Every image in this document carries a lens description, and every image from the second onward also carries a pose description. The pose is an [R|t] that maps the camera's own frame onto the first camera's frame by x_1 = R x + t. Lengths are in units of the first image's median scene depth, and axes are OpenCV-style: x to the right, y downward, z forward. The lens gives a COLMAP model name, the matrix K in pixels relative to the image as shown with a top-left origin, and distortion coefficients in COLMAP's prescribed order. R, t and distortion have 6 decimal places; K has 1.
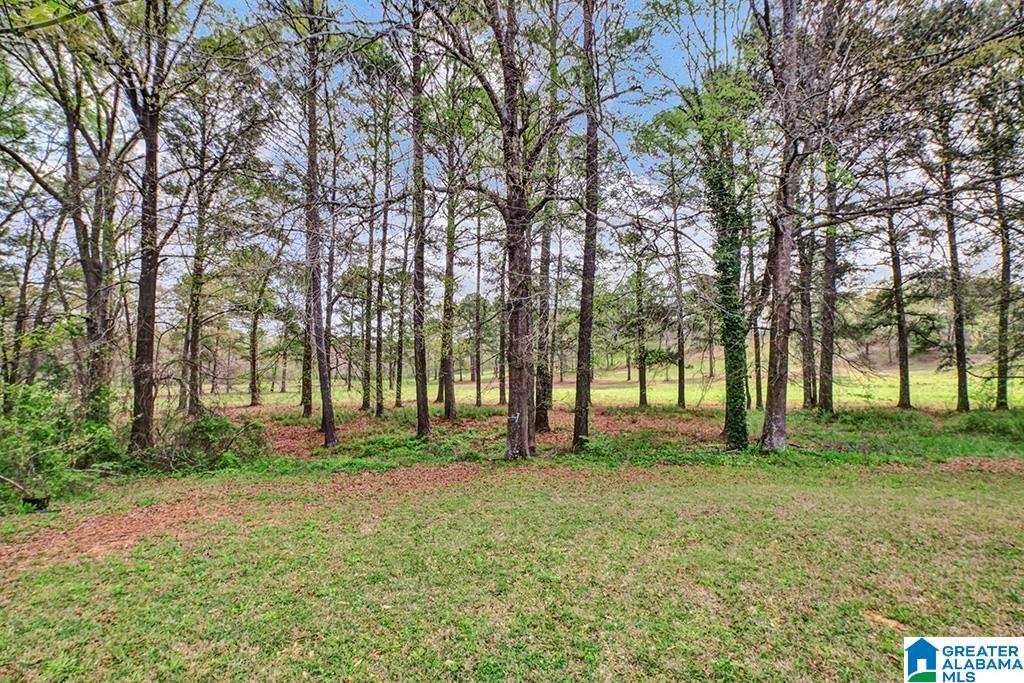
lens RADIAL K [[455.4, 0, 509.1], [0, 455.4, 344.0], [0, 0, 1]] dist [-0.003358, -0.000955]
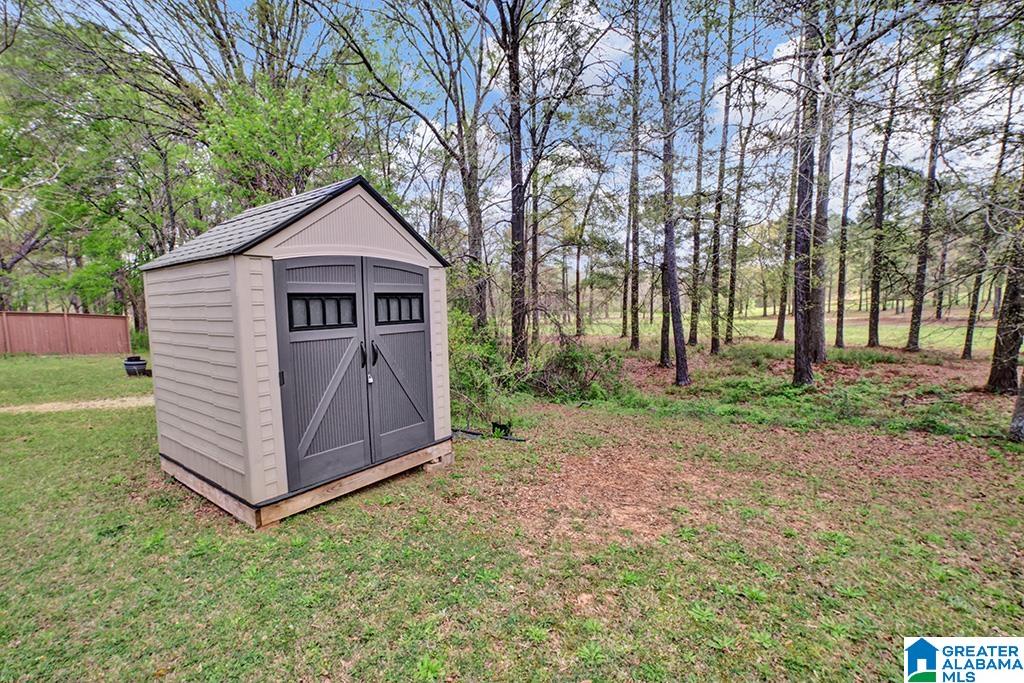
lens RADIAL K [[455.4, 0, 509.1], [0, 455.4, 344.0], [0, 0, 1]] dist [-0.003358, -0.000955]
pose [[0.824193, 0.050901, -0.564017, -0.165308], [0.032285, 0.990109, 0.136533, 0.007754], [0.565389, -0.130739, 0.814397, 0.069095]]
